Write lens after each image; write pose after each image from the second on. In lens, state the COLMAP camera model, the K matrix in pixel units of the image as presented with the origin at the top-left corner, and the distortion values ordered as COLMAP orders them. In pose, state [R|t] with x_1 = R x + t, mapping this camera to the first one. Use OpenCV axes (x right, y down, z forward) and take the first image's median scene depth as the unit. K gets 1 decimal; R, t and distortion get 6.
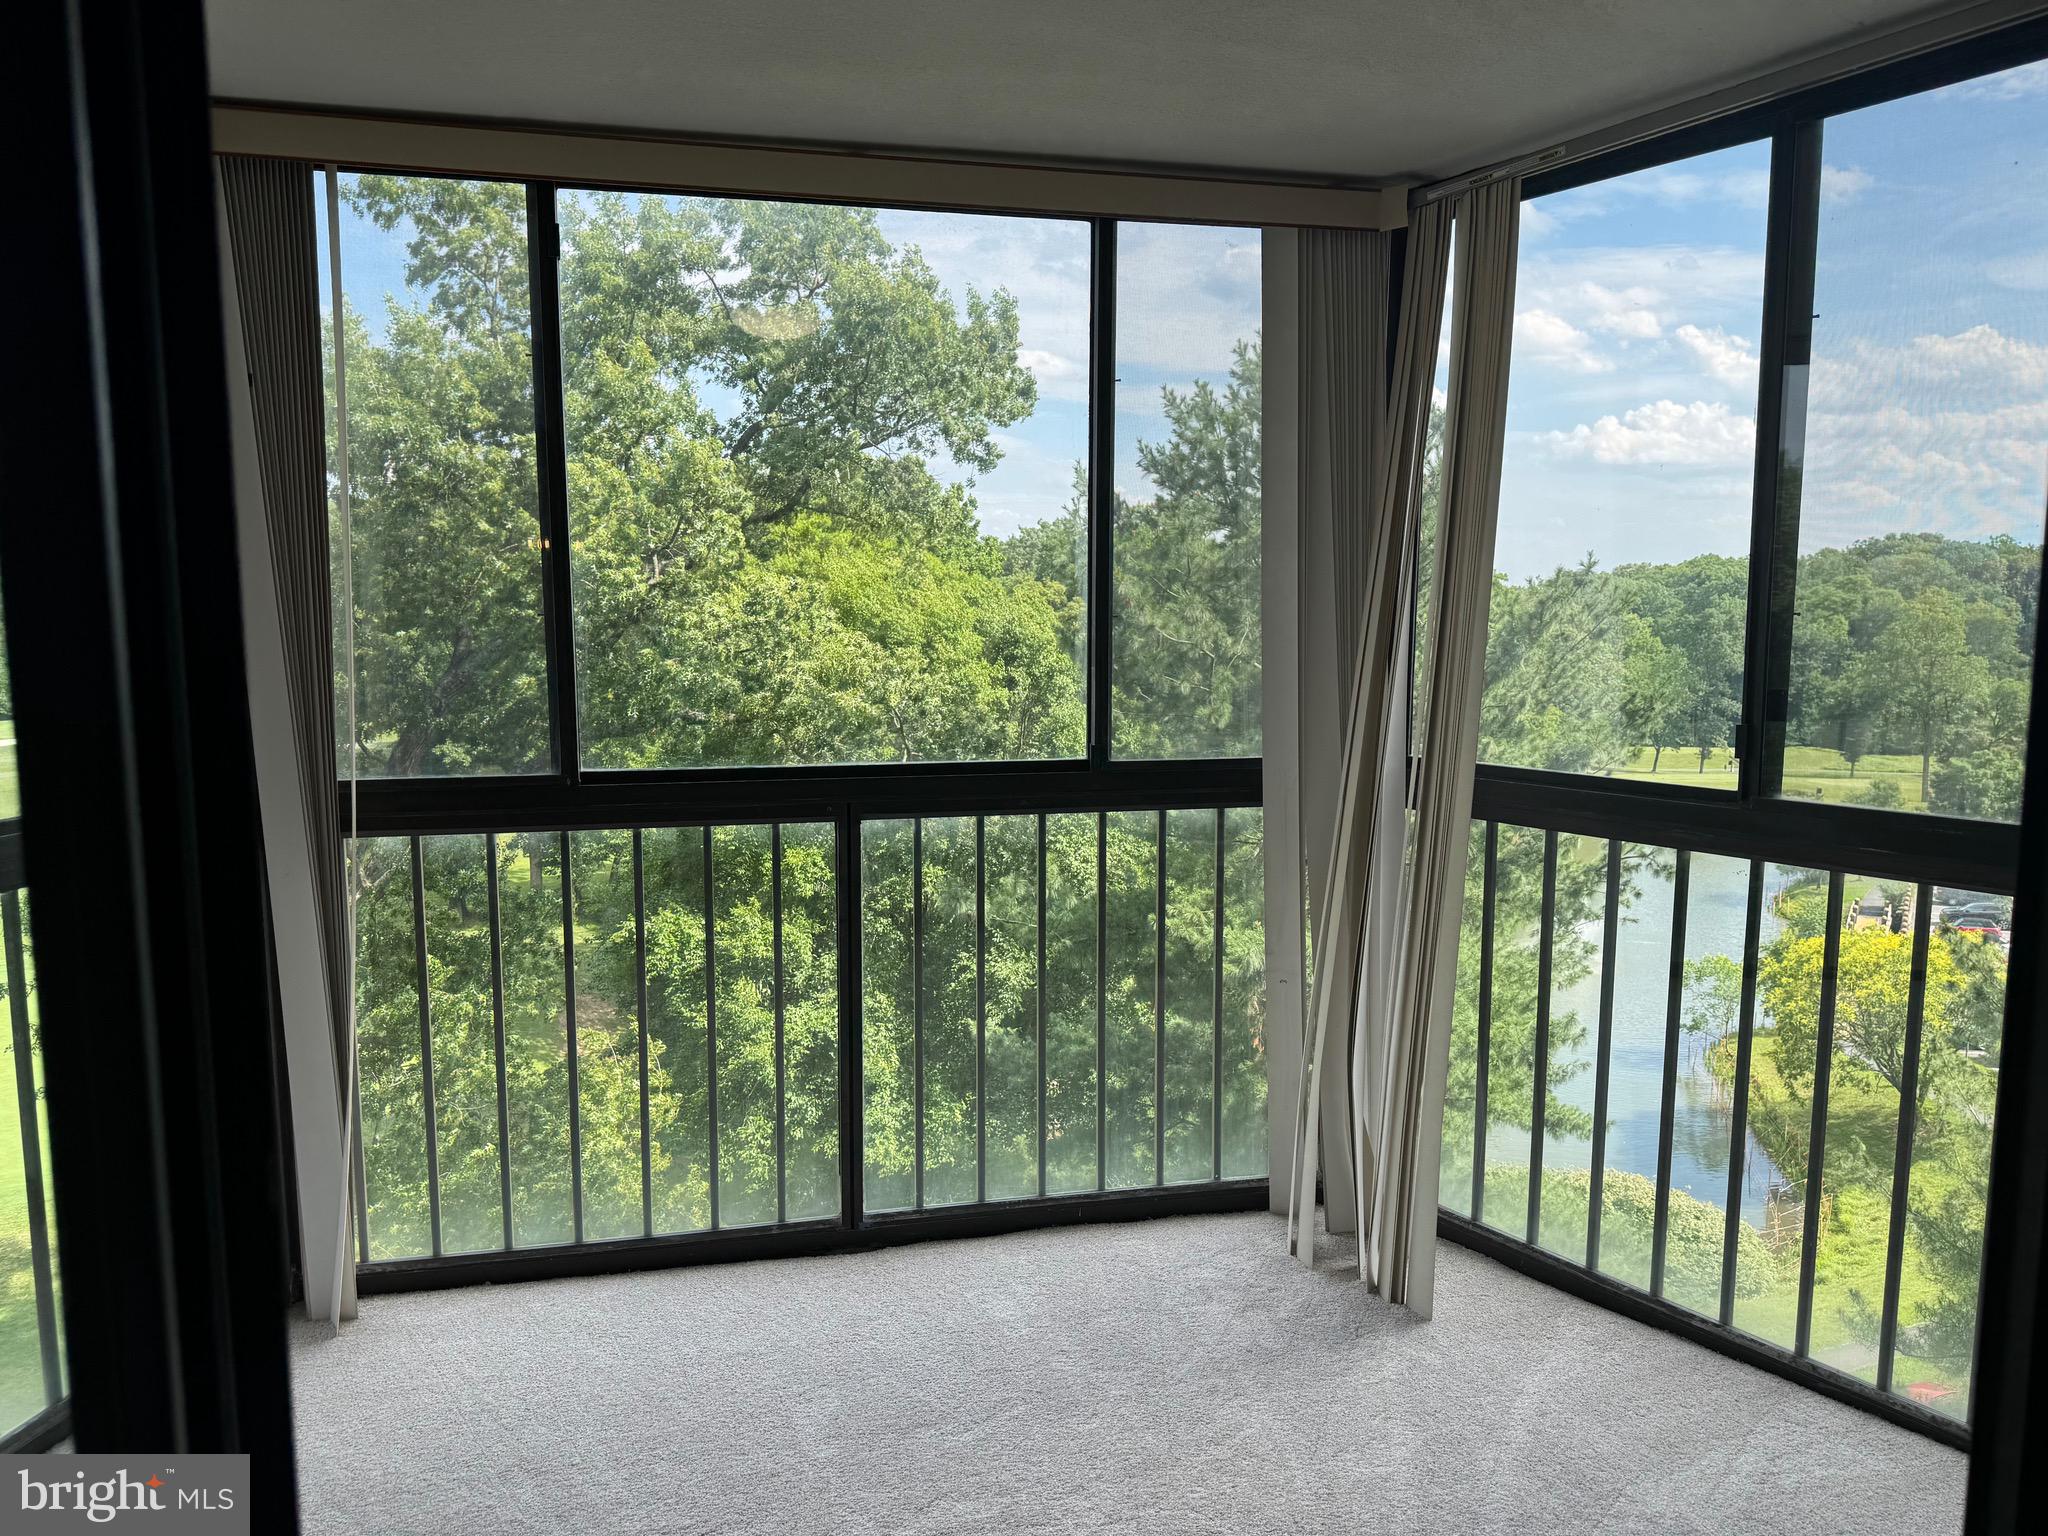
lens RADIAL K [[1421.0, 0, 990.5], [0, 1421.0, 777.9], [0, 0, 1]] dist [0.021248, -0.053142]
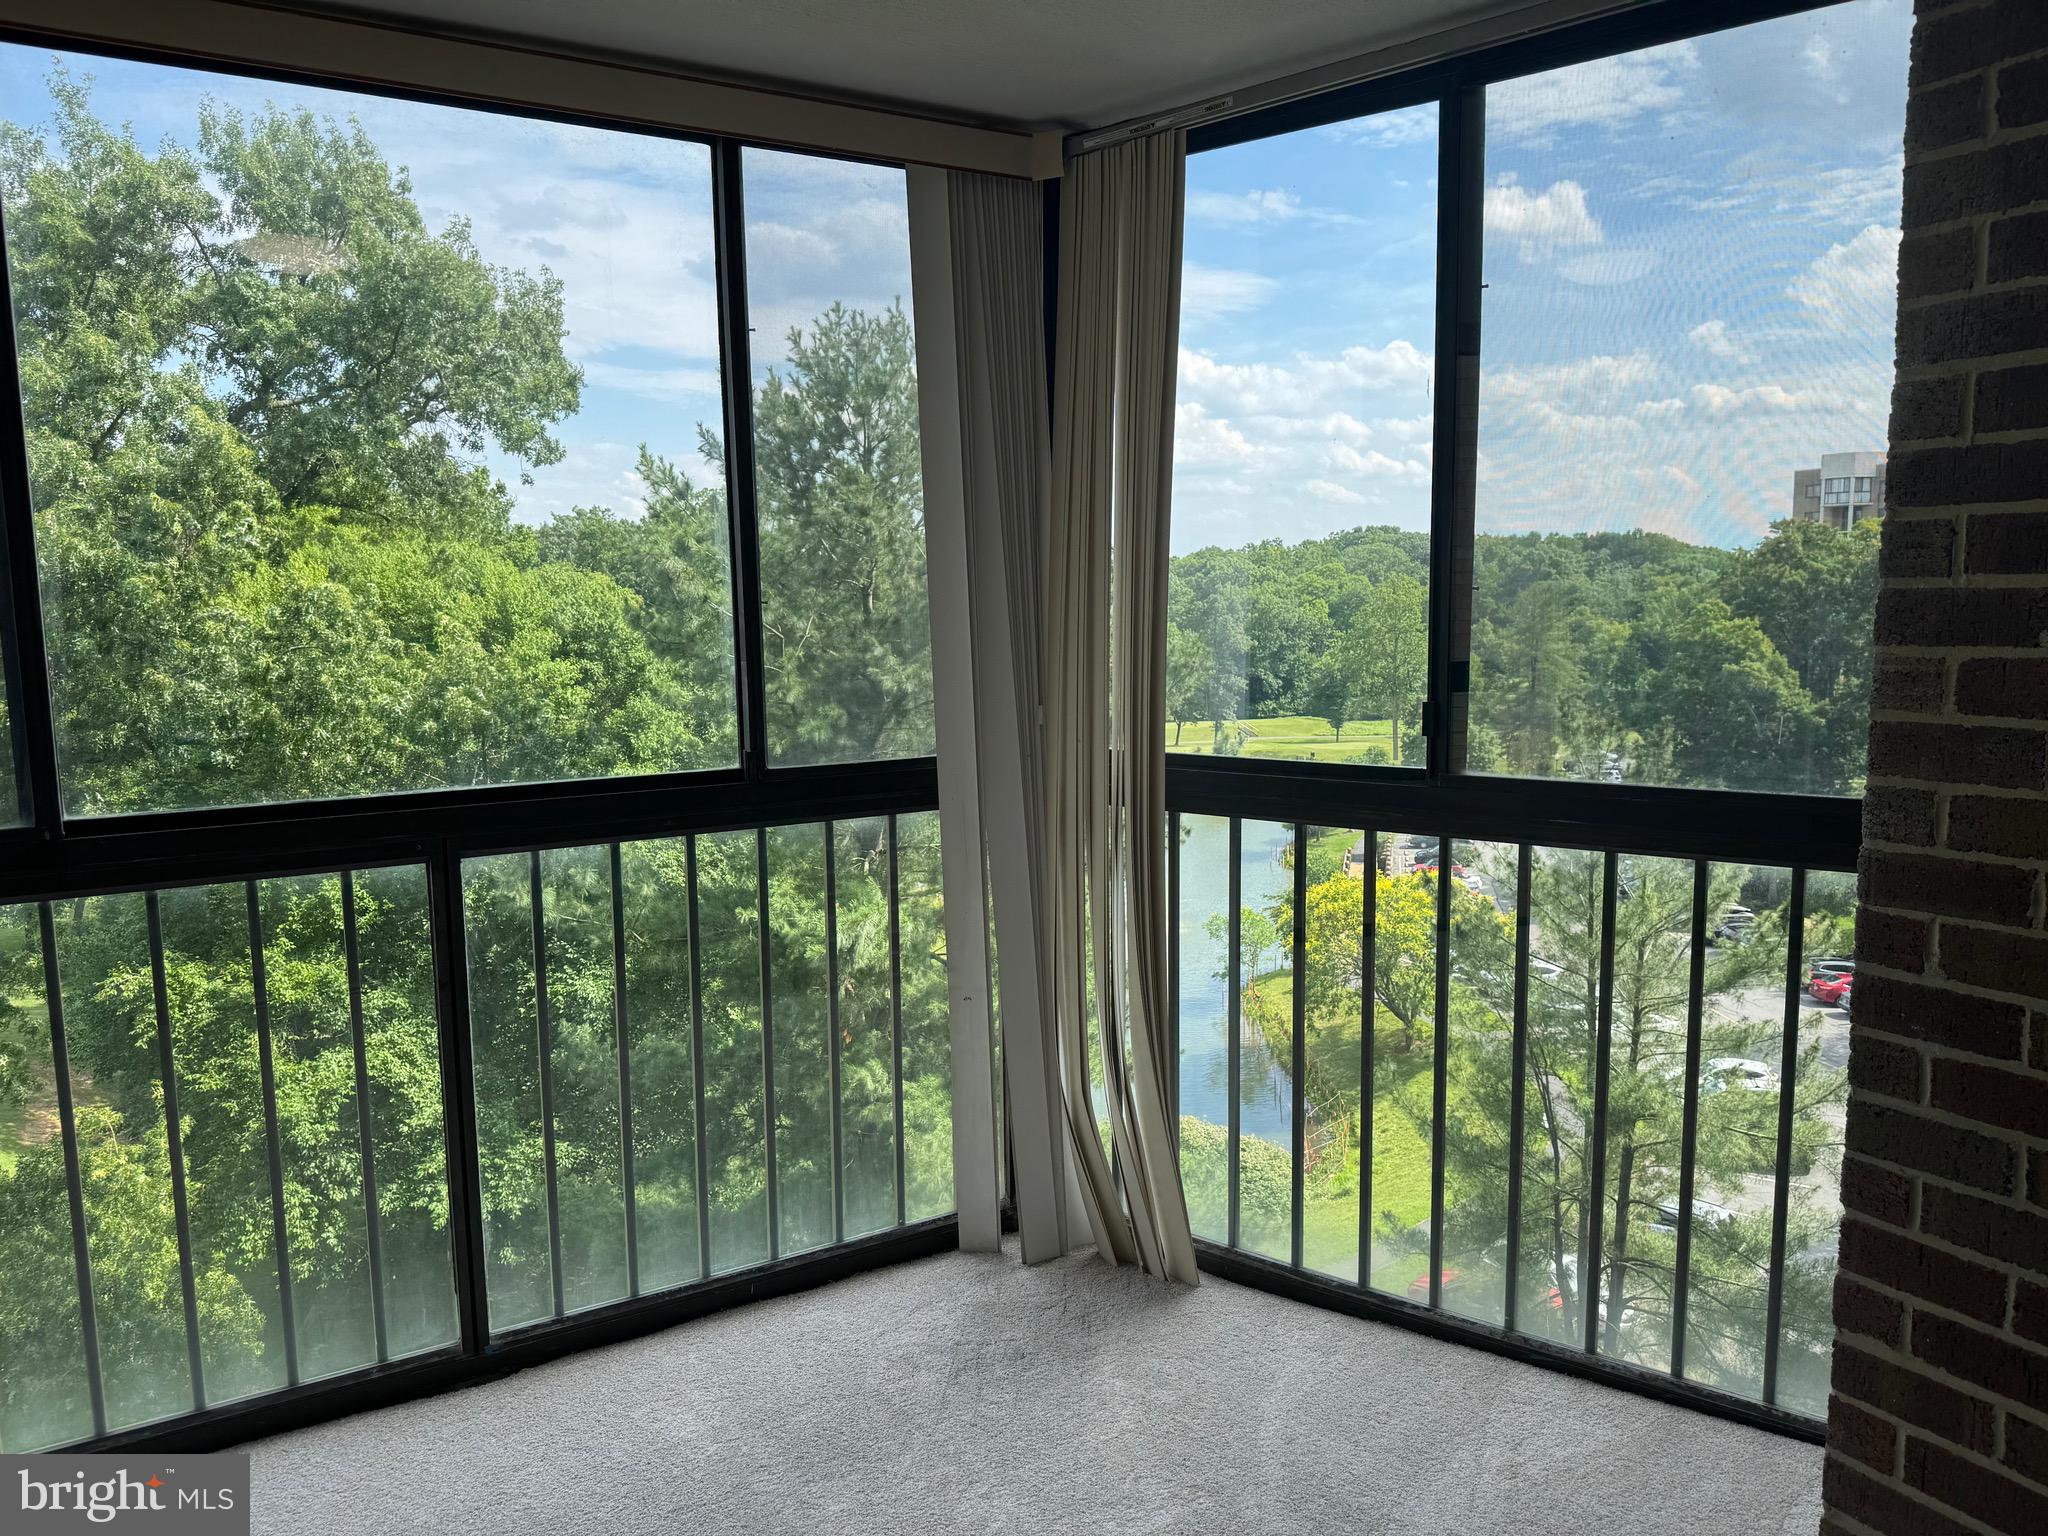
lens RADIAL K [[1421.0, 0, 1007.5], [0, 1421.0, 769.8], [0, 0, 1]] dist [0.021248, -0.053142]
pose [[0.947531, -0.051626, 0.315468, -0.051439], [0.051791, 0.998627, 0.007864, -0.010606], [-0.315440, 0.008887, 0.948904, 0.130977]]
